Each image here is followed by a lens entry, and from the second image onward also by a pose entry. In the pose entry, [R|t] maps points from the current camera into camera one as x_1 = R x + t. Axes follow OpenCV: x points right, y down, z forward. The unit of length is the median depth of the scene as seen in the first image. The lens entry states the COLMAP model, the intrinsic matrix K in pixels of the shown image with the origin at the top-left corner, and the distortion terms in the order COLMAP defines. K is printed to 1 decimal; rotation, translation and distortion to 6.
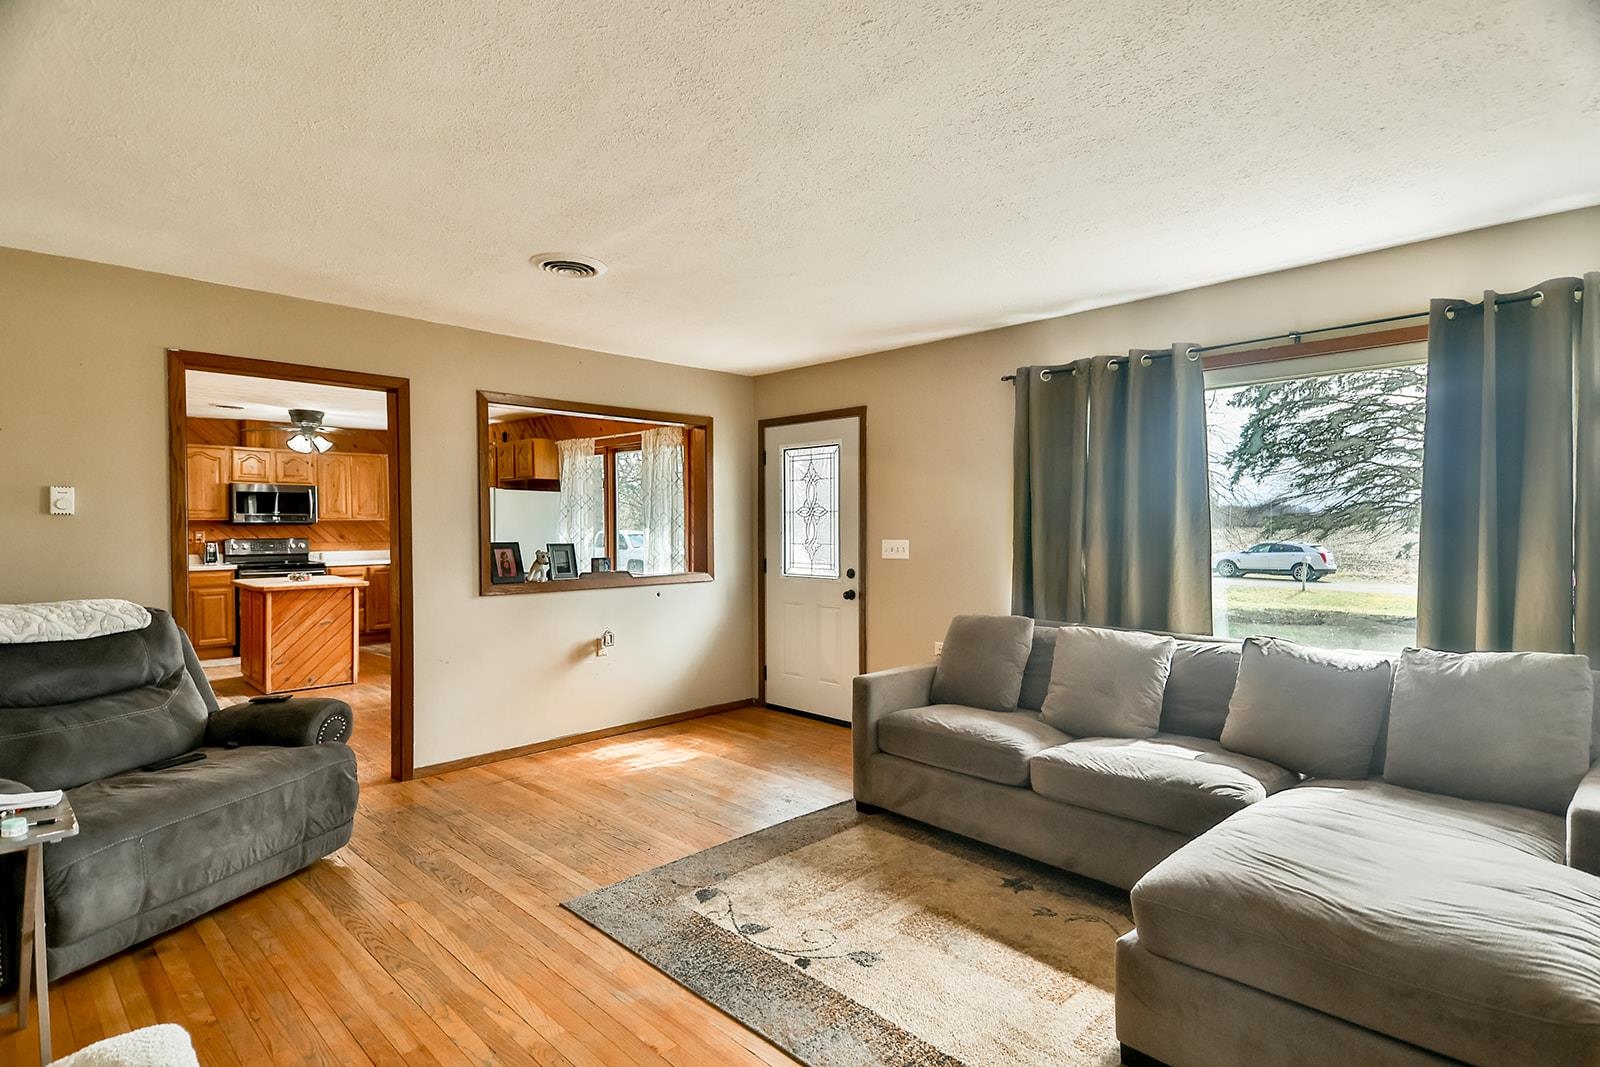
lens RADIAL K [[823.1, 0, 800.0], [0, 823.1, 533.5], [0, 0, 1]] dist [0.148891, -0.093013]
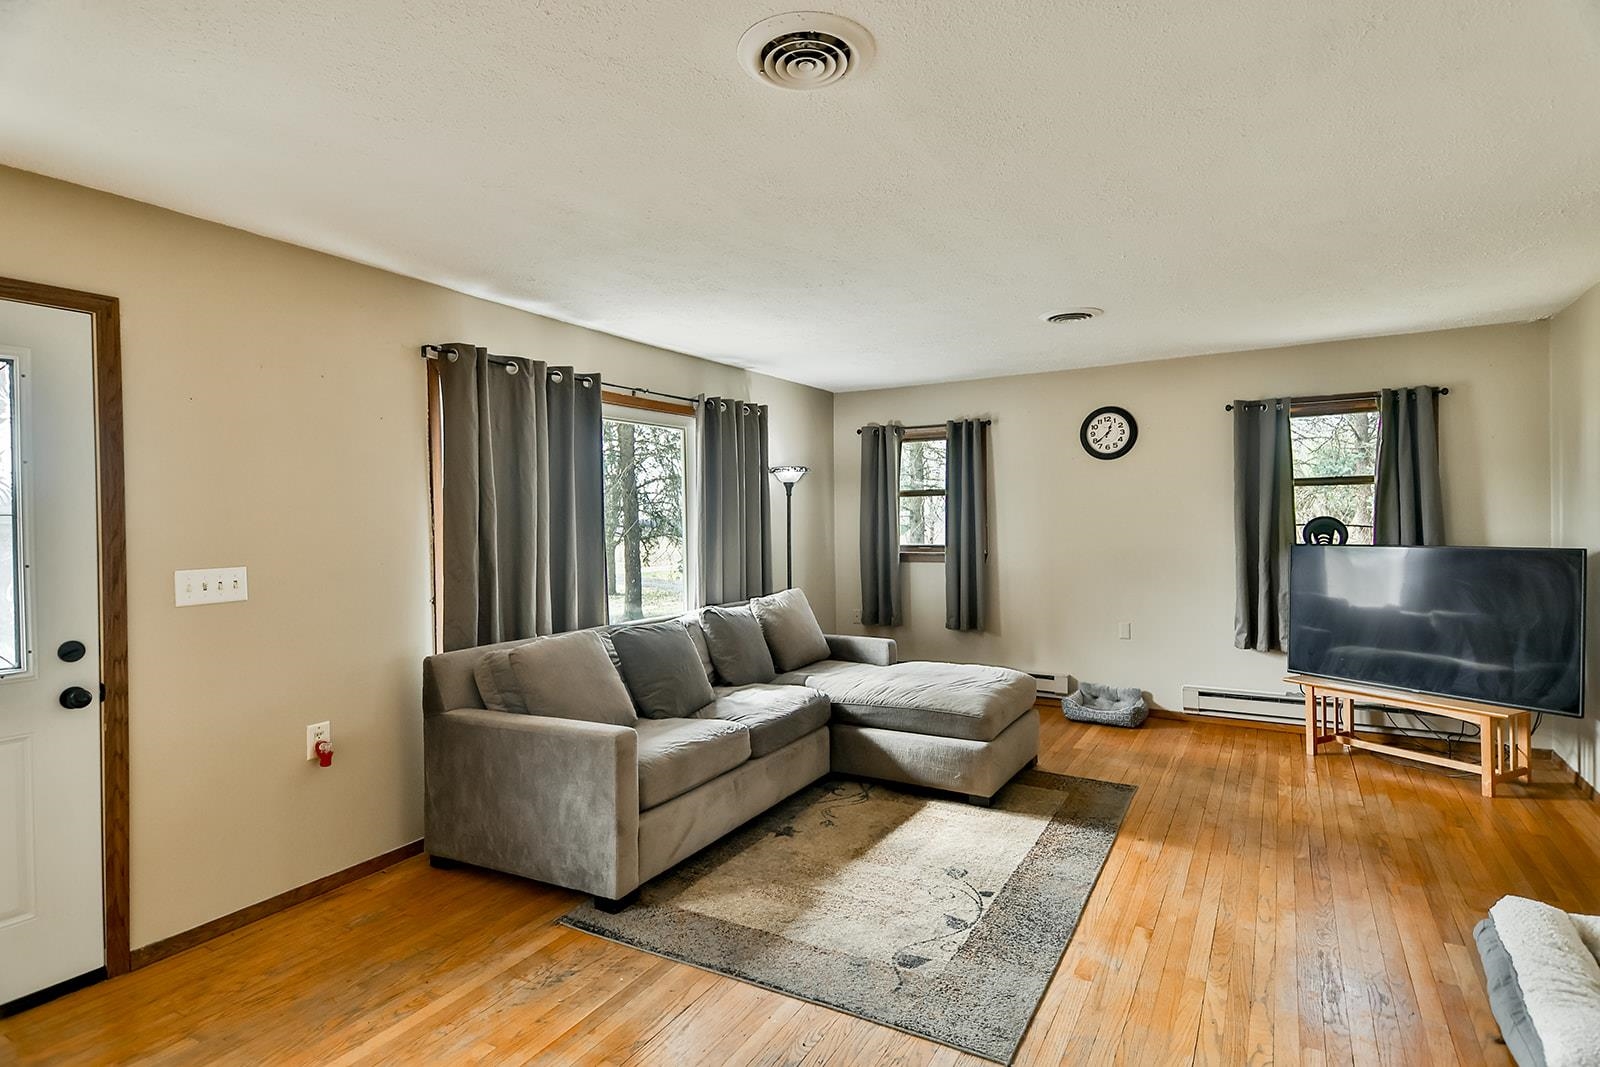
lens RADIAL K [[823.1, 0, 800.0], [0, 823.1, 533.5], [0, 0, 1]] dist [0.148891, -0.093013]
pose [[-0.273920, -0.005755, 0.961735, -0.893937], [0.025051, 0.999600, 0.013116, -0.021693], [-0.961426, 0.027685, -0.273667, 1.306797]]
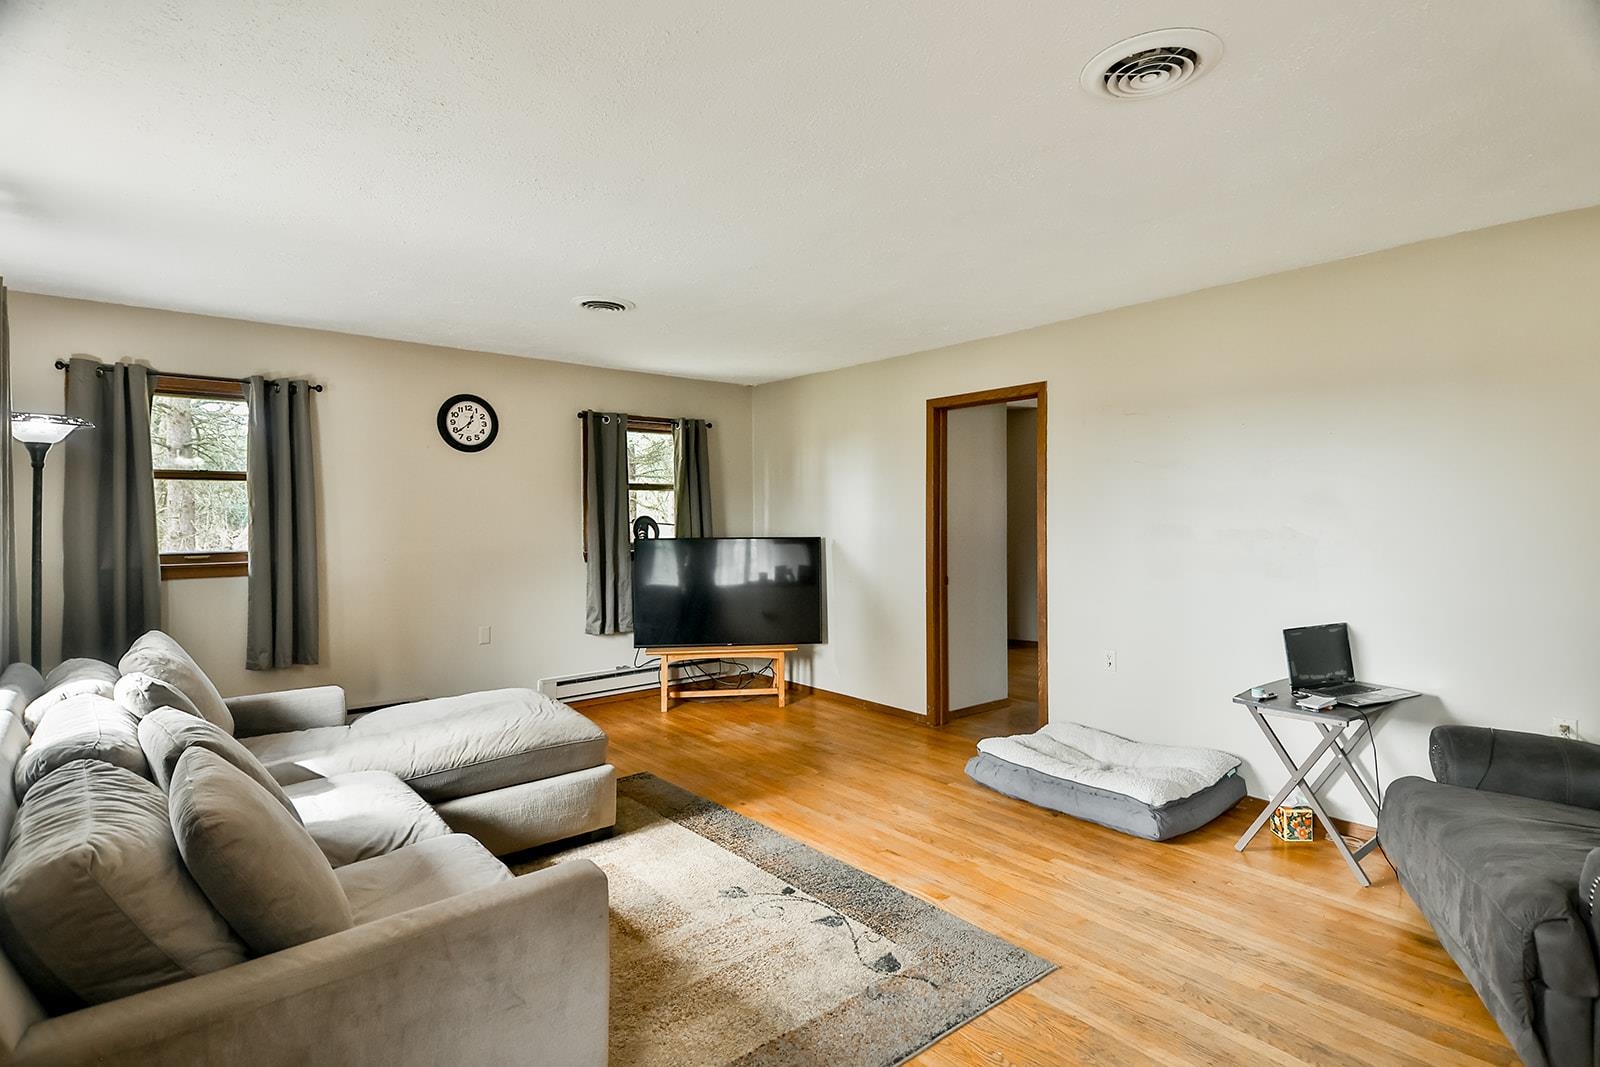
lens RADIAL K [[822.4, 0, 800.0], [0, 822.4, 533.5], [0, 0, 1]] dist [0.046742, -0.000293]
pose [[-0.995926, 0.008318, 0.089792, -0.100607], [0.011285, 0.999405, 0.032586, -0.024982], [-0.089467, 0.033467, -0.995427, 1.777329]]
